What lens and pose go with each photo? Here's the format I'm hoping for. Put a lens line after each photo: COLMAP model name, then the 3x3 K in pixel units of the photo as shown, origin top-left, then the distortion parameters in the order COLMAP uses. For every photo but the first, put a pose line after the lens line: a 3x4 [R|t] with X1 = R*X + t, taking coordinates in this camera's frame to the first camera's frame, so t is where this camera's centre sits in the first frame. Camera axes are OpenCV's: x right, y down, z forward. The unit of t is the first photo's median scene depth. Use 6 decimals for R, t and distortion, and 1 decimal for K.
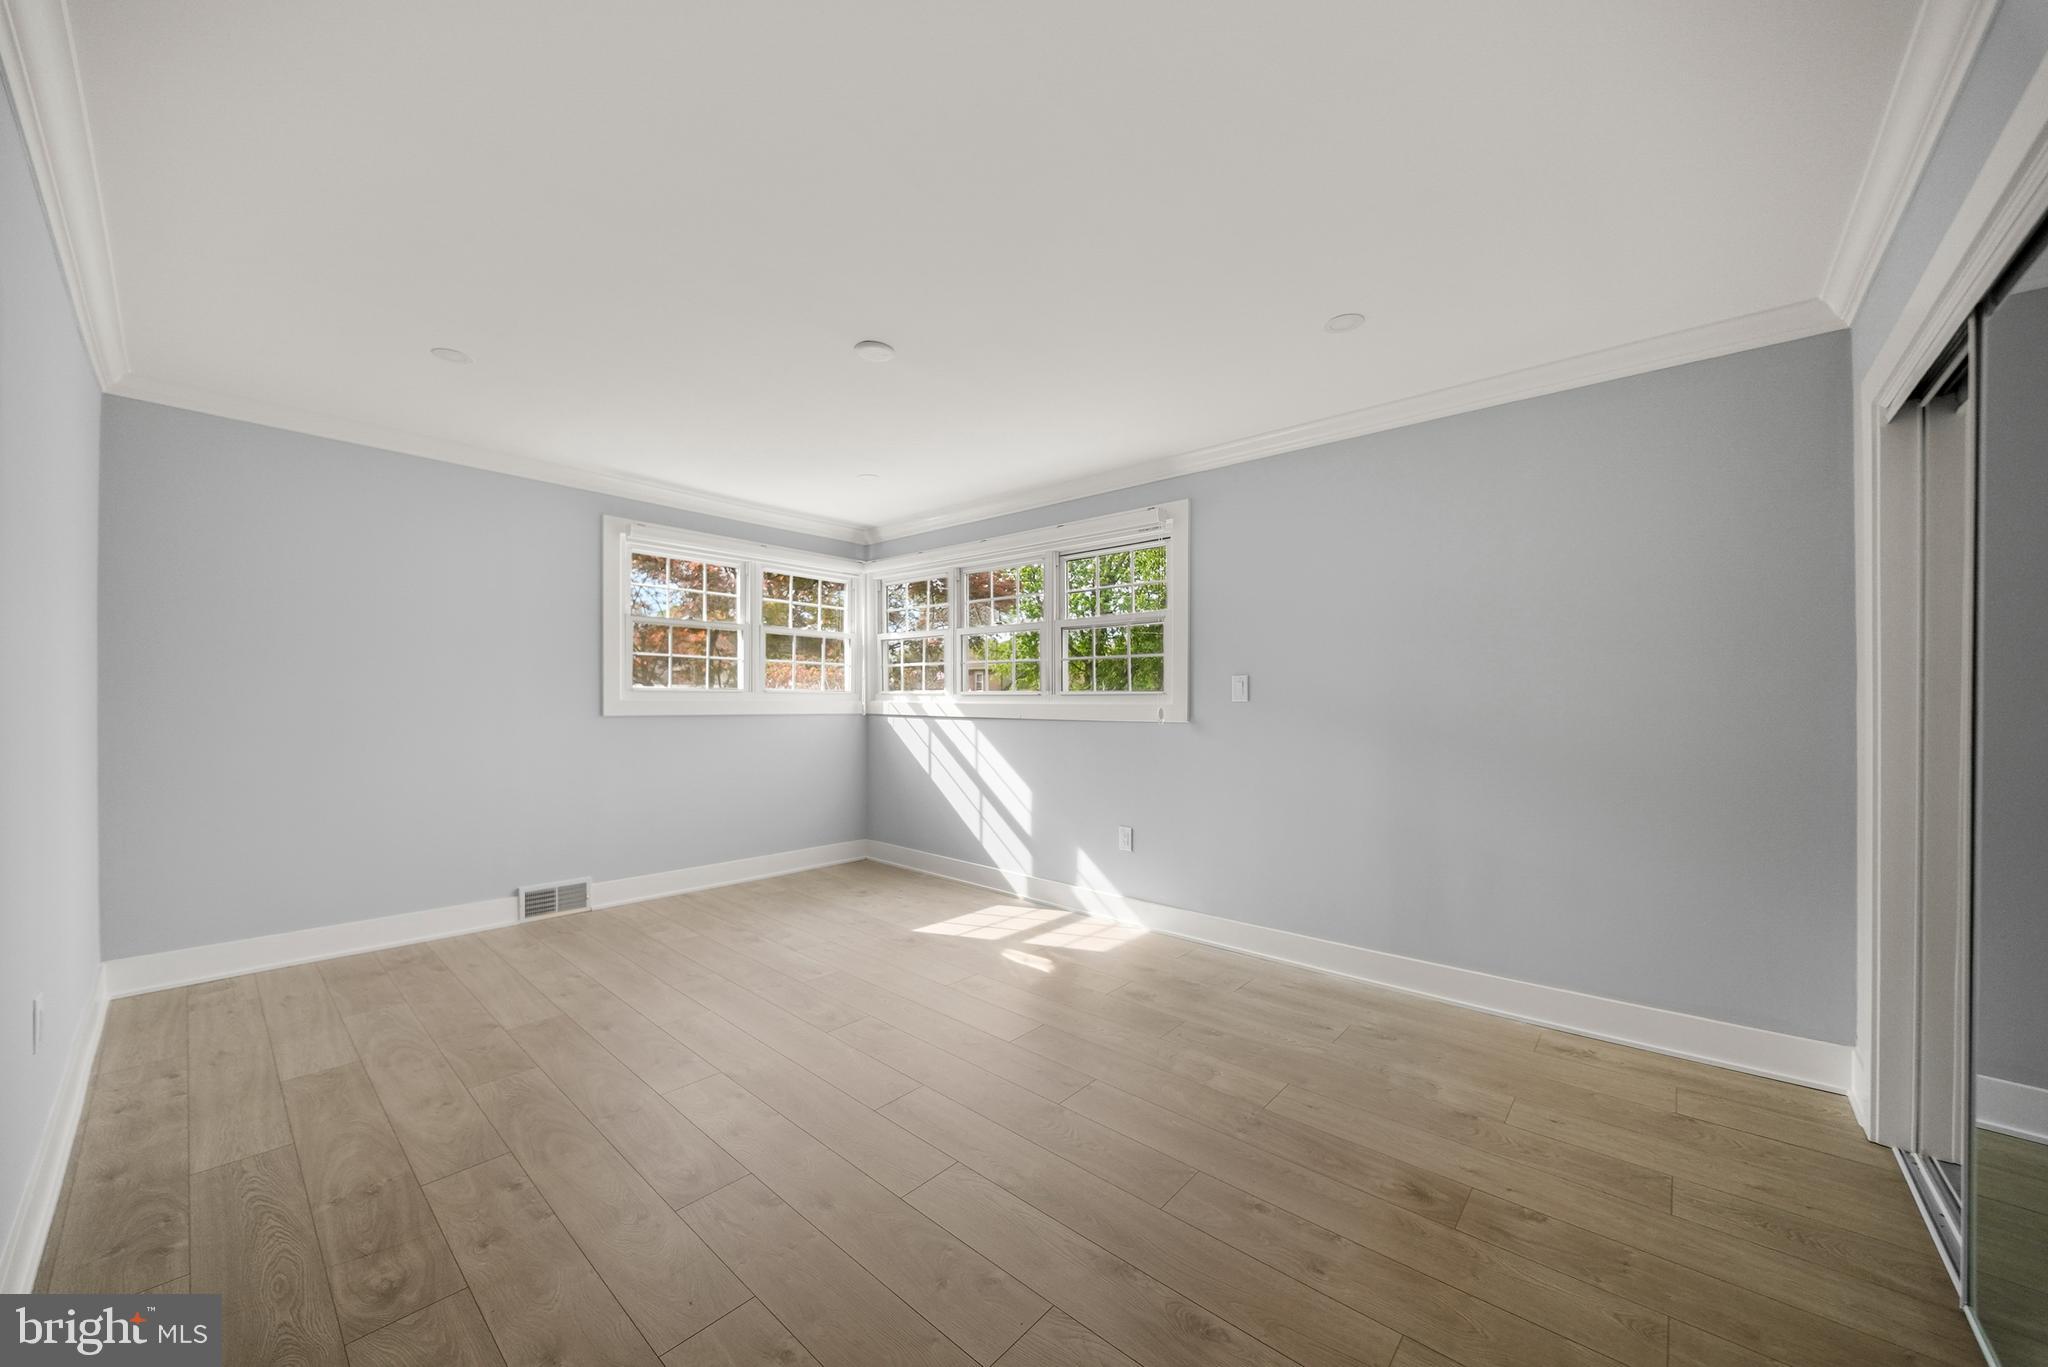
lens RADIAL K [[729.0, 0, 1022.5], [0, 729.0, 691.9], [0, 0, 1]] dist [-0.001194, -0.001286]
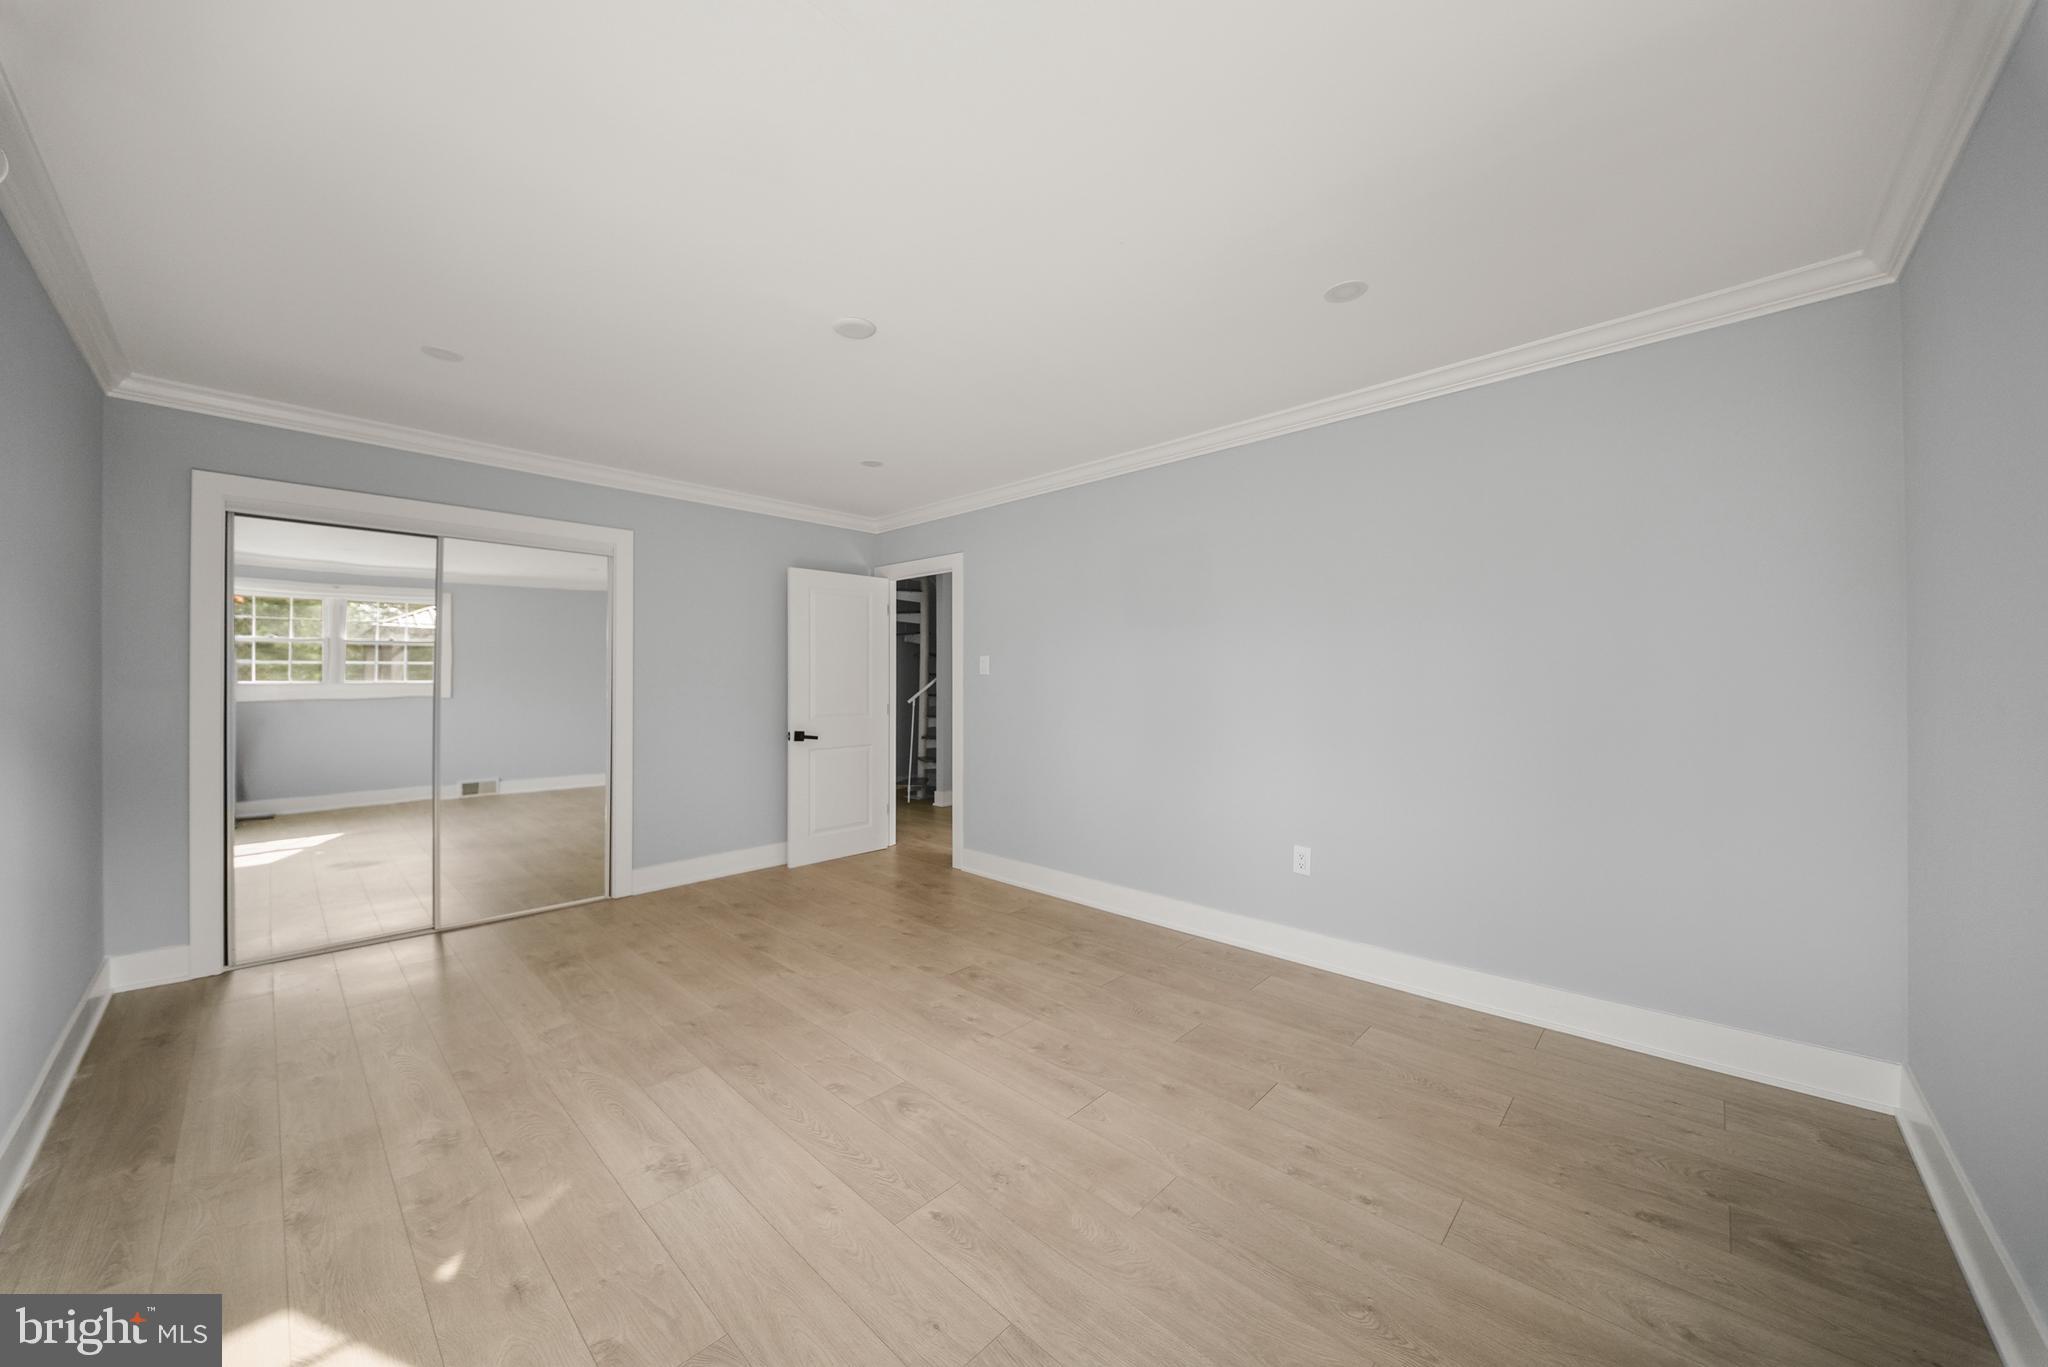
lens RADIAL K [[729.0, 0, 1031.3], [0, 729.0, 687.7], [0, 0, 1]] dist [-0.001194, -0.001286]
pose [[-0.999369, -0.005612, 0.035066, -0.613276], [-0.005657, 0.999983, -0.001185, 0.005362], [-0.035058, -0.001383, -0.999384, 2.557513]]
